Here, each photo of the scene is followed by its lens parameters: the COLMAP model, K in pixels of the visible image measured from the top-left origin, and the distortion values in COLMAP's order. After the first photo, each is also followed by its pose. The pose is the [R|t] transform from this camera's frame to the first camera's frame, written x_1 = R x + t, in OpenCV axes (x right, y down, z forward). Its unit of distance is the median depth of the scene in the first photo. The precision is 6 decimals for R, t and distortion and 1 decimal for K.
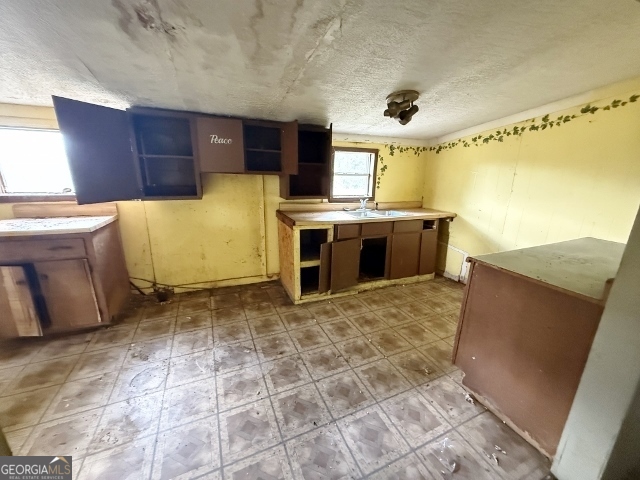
lens RADIAL K [[254.9, 0, 319.3], [0, 254.9, 240.1], [0, 0, 1]] dist [0.001266, -0.000487]
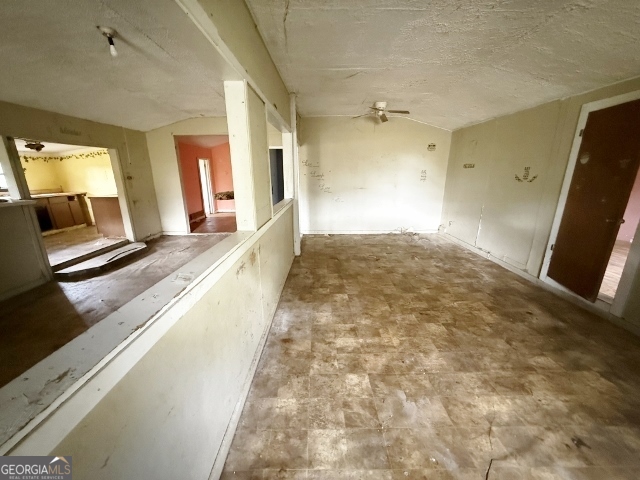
lens RADIAL K [[254.9, 0, 318.5], [0, 254.9, 243.6], [0, 0, 1]] dist [0.001266, -0.000487]
pose [[0.377561, -0.269134, 0.886011, -0.677411], [0.251729, 0.950628, 0.181491, 0.389204], [-0.891112, 0.154511, 0.426669, -1.459957]]
